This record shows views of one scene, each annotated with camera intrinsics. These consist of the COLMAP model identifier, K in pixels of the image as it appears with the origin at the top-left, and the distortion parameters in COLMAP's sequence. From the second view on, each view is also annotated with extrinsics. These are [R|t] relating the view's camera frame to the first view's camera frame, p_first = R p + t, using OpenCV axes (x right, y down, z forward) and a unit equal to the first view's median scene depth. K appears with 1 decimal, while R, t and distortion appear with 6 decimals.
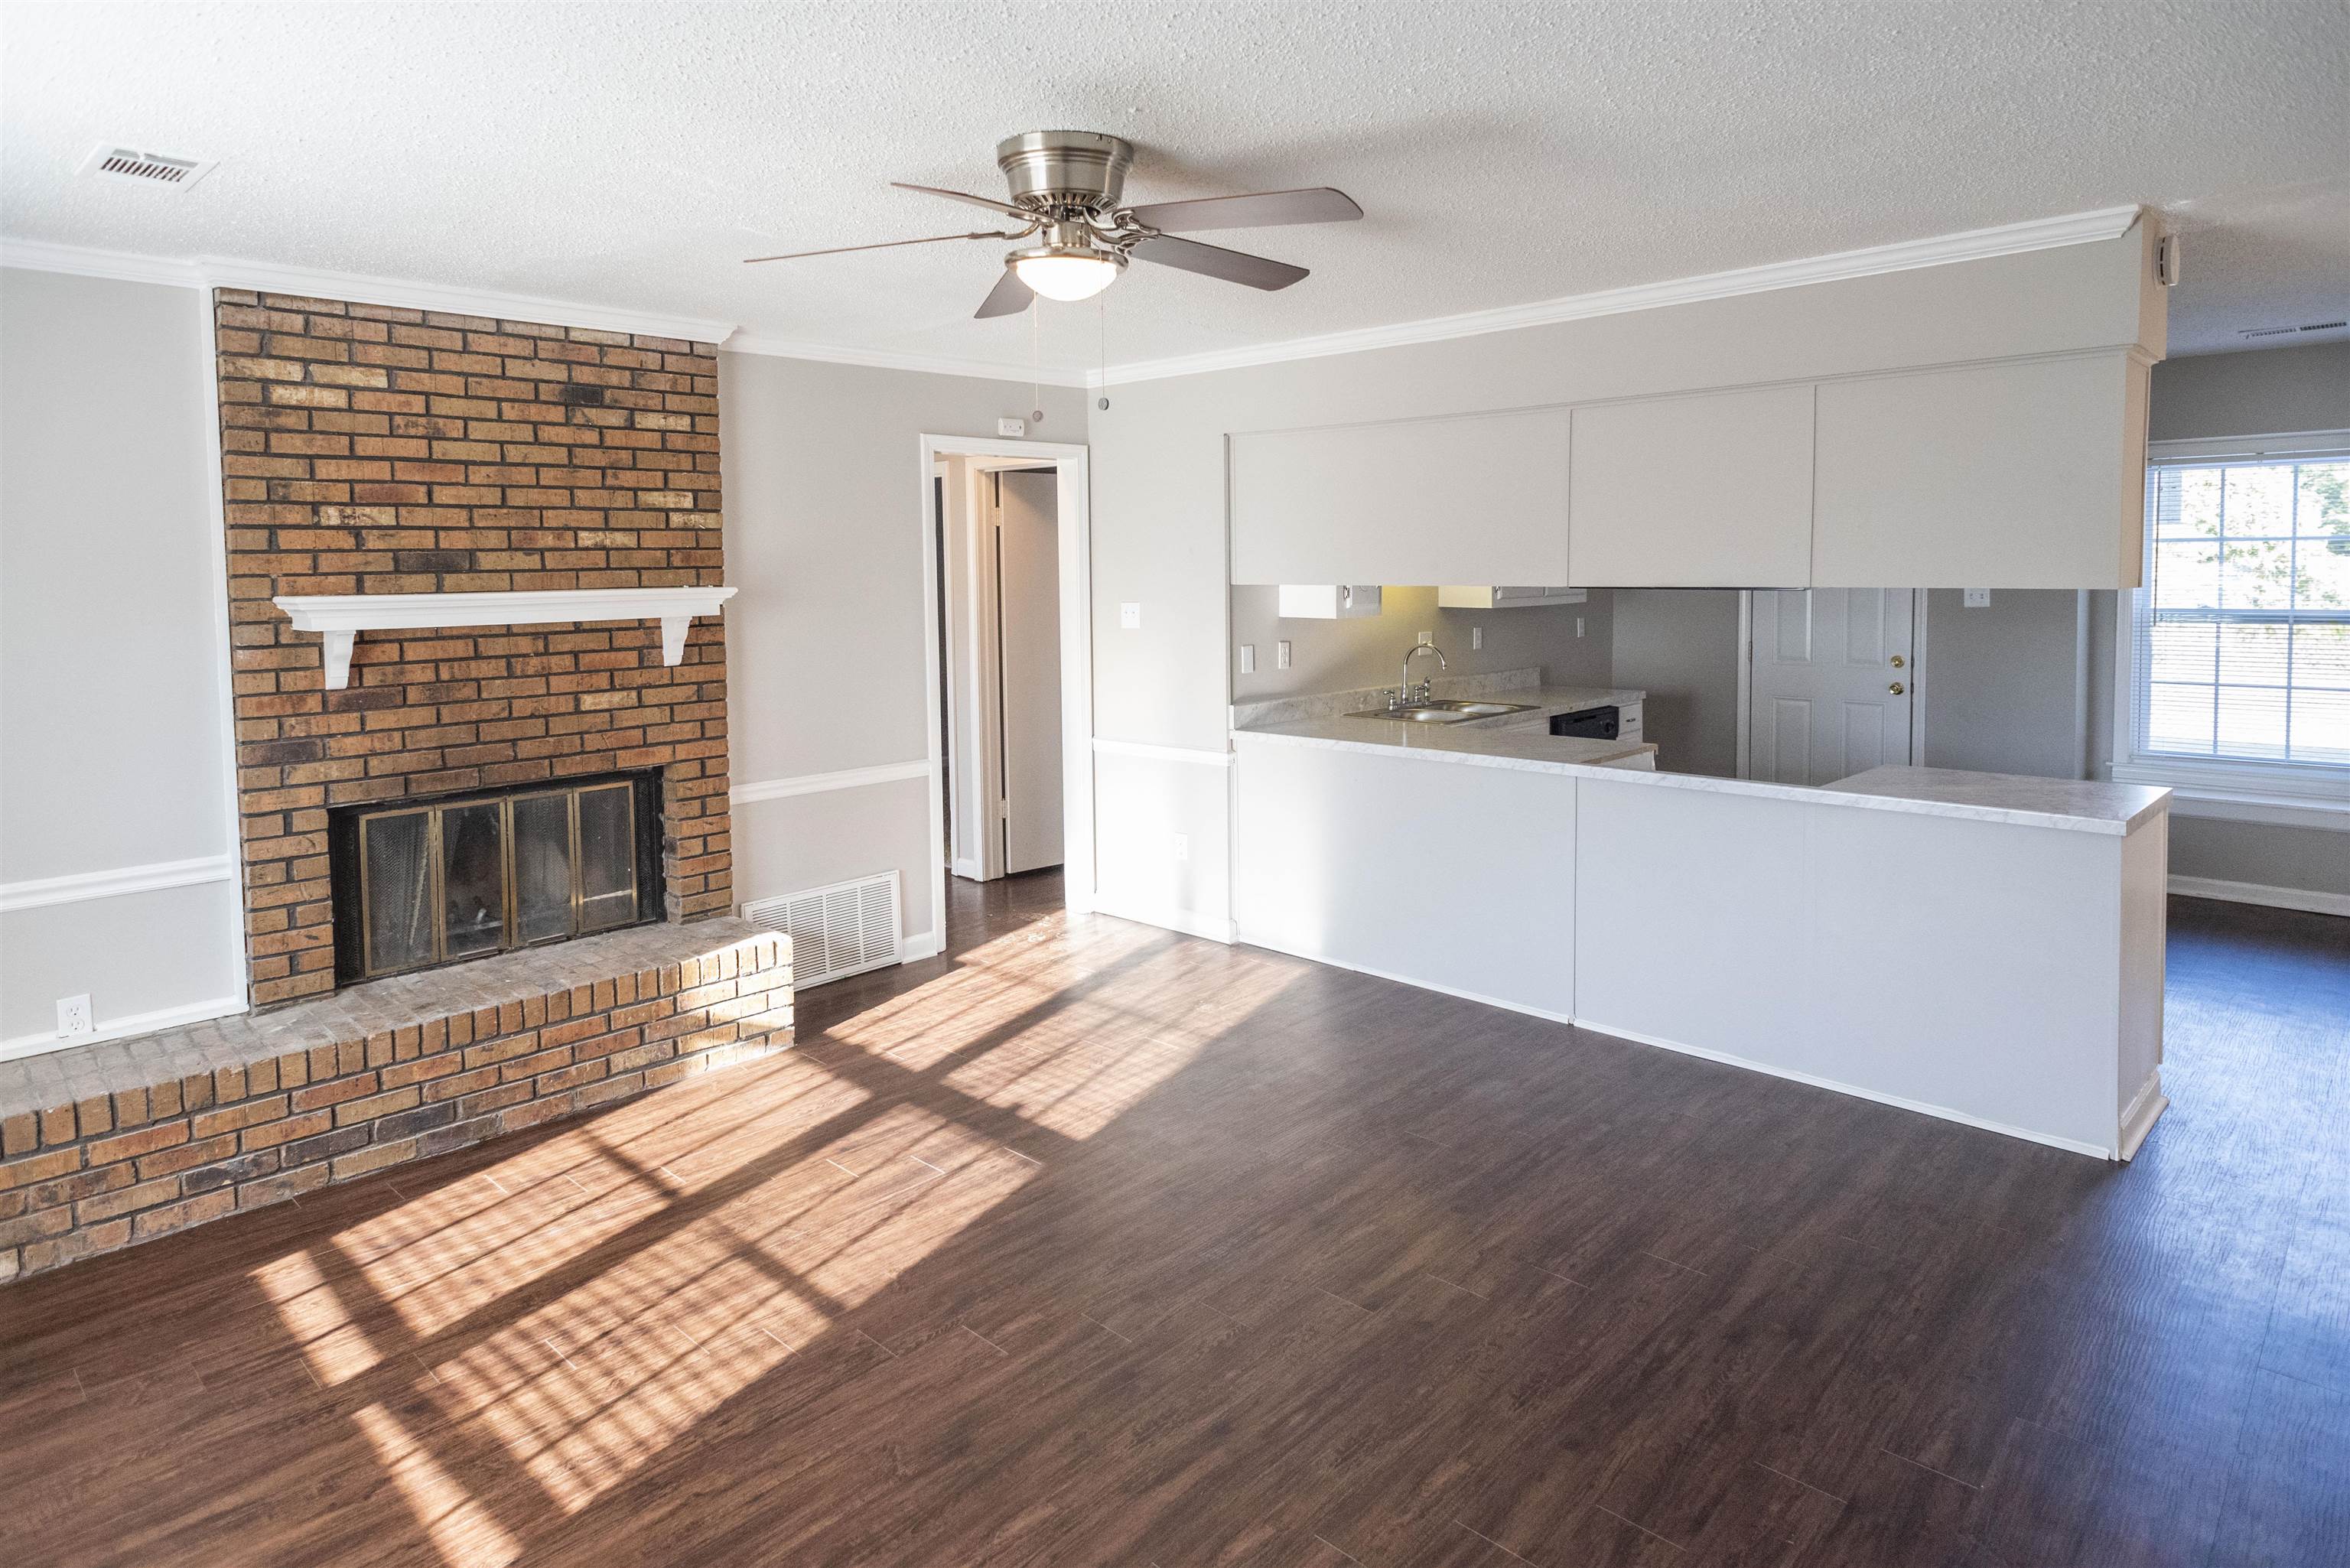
lens RADIAL K [[1302.6, 0, 1222.9], [0, 1302.6, 788.7], [0, 0, 1]] dist [-0.059506, 0.025851]
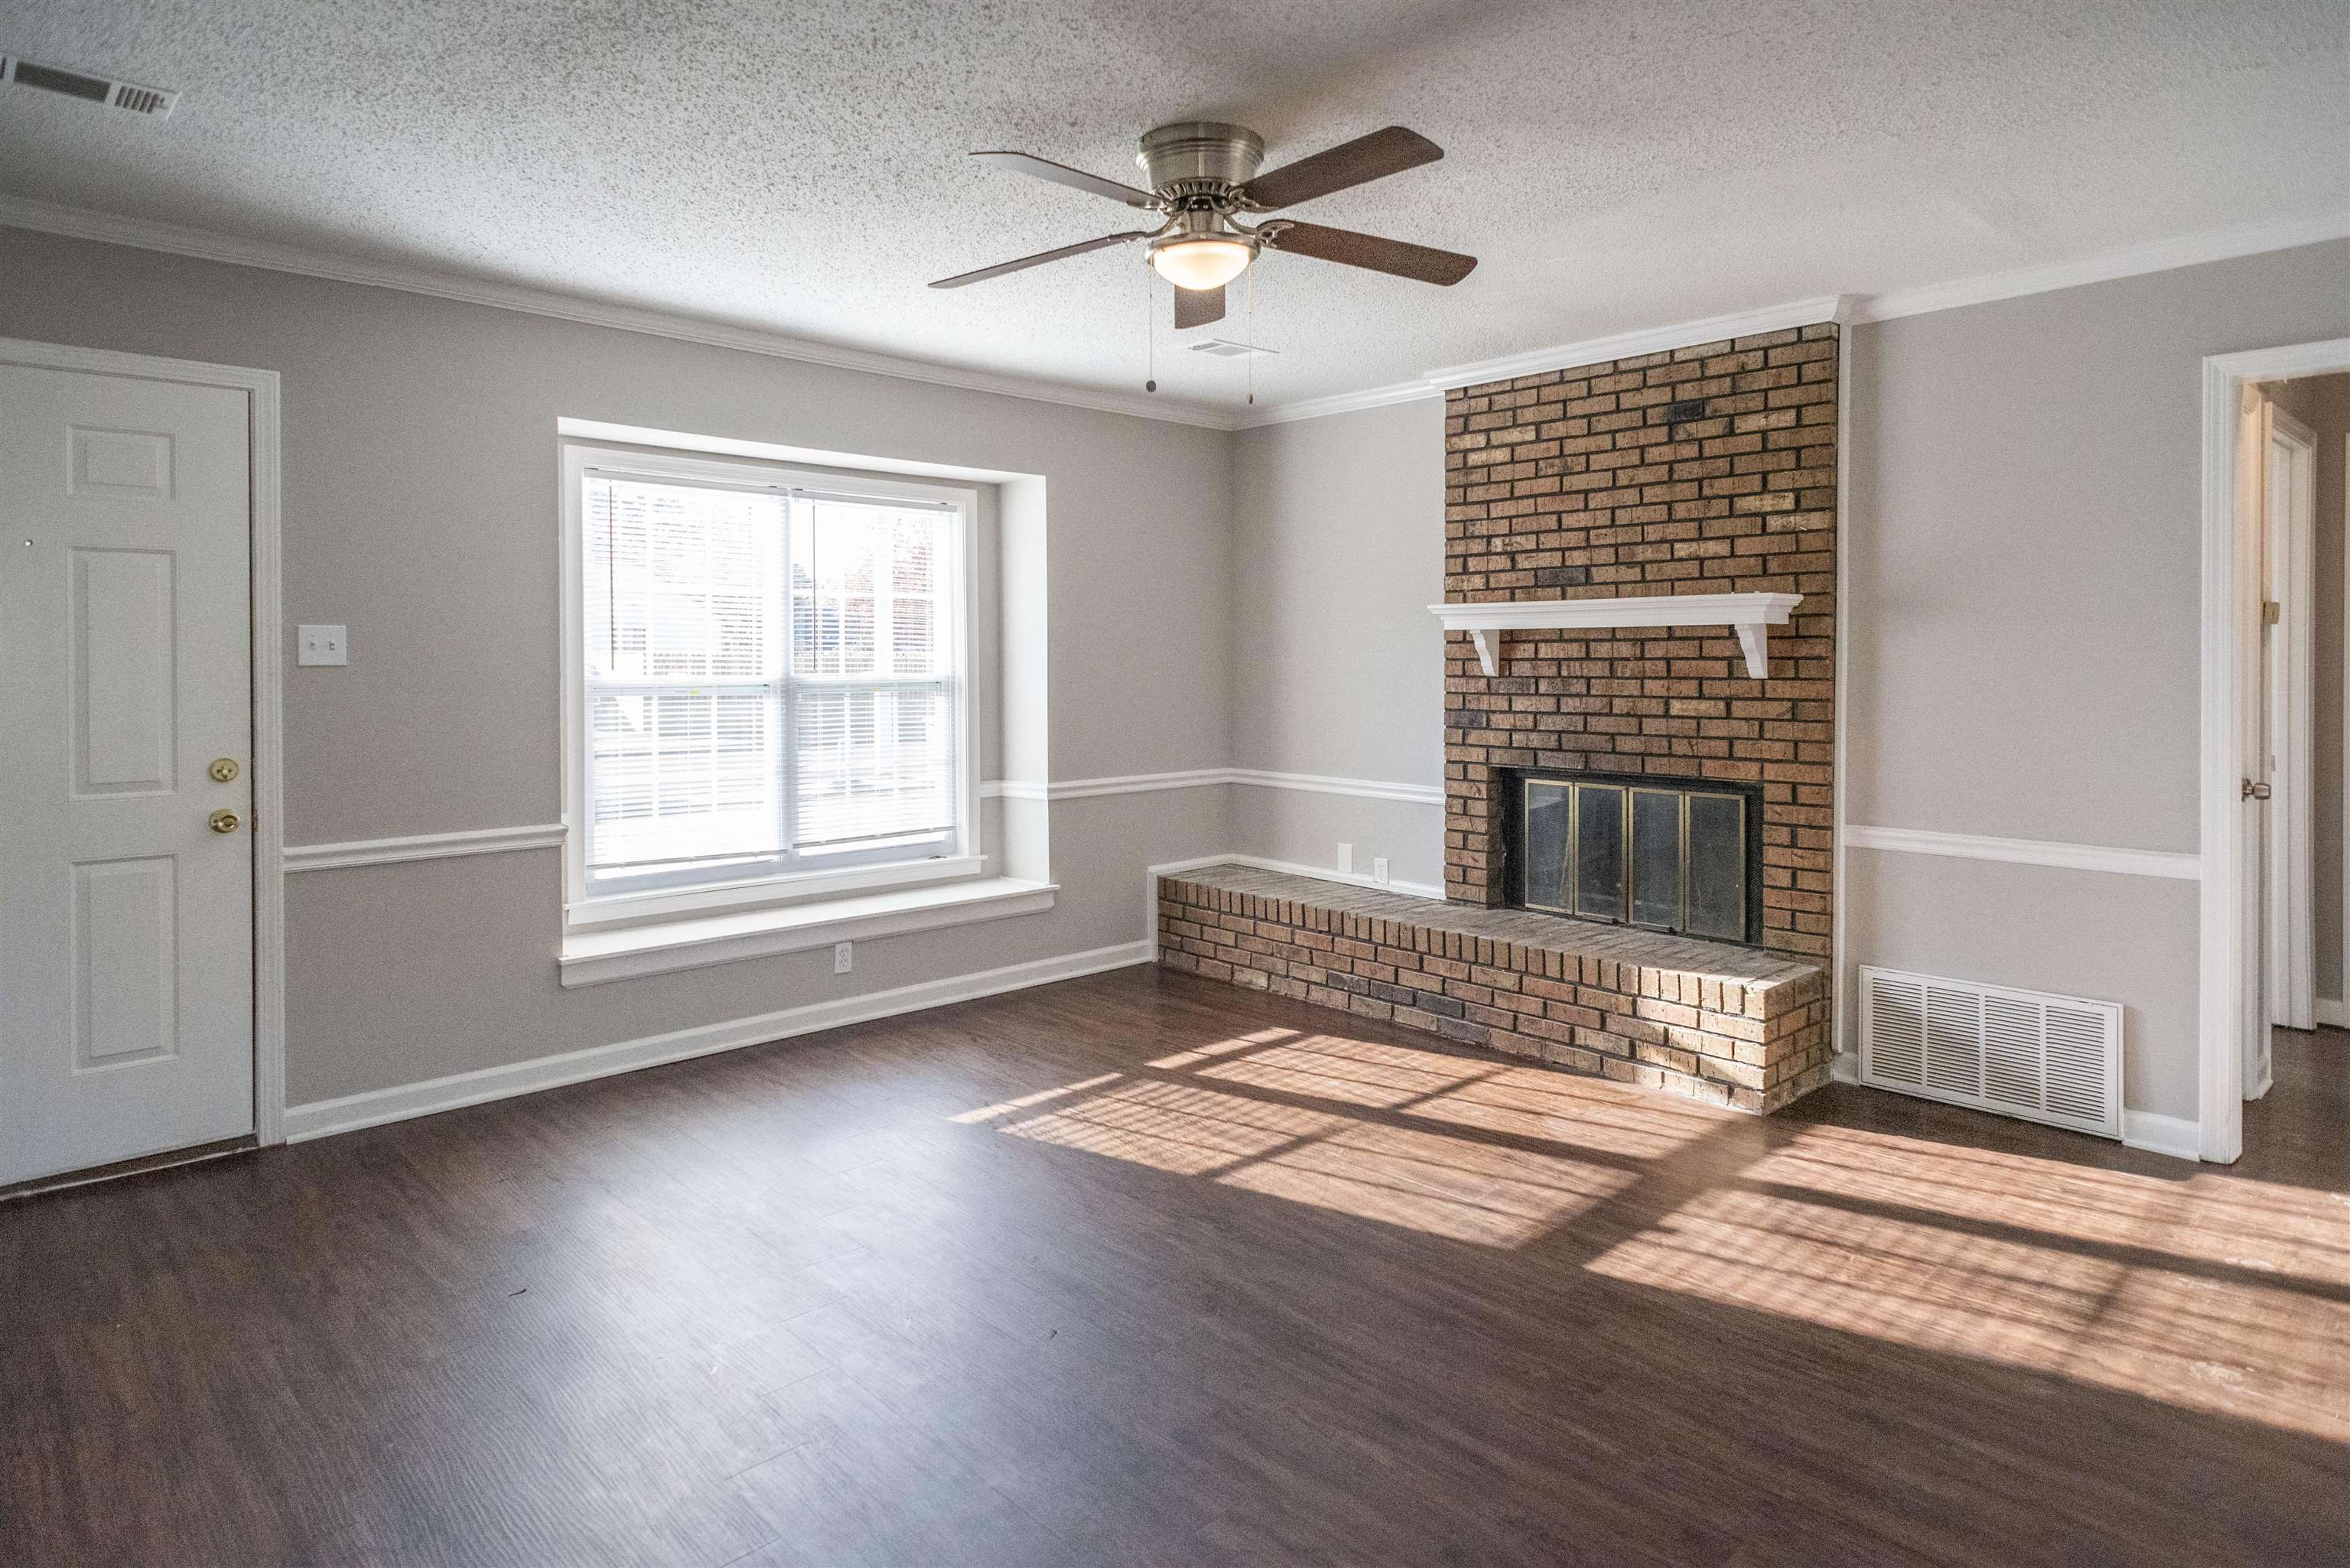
lens RADIAL K [[1312.6, 0, 1172.1], [0, 1312.6, 813.8], [0, 0, 1]] dist [-0.001861, -0.000370]
pose [[-0.095697, 0.123429, -0.987728, 0.658218], [-0.166770, 0.976269, 0.138155, -0.067101], [0.981341, 0.177944, -0.072841, 0.747782]]
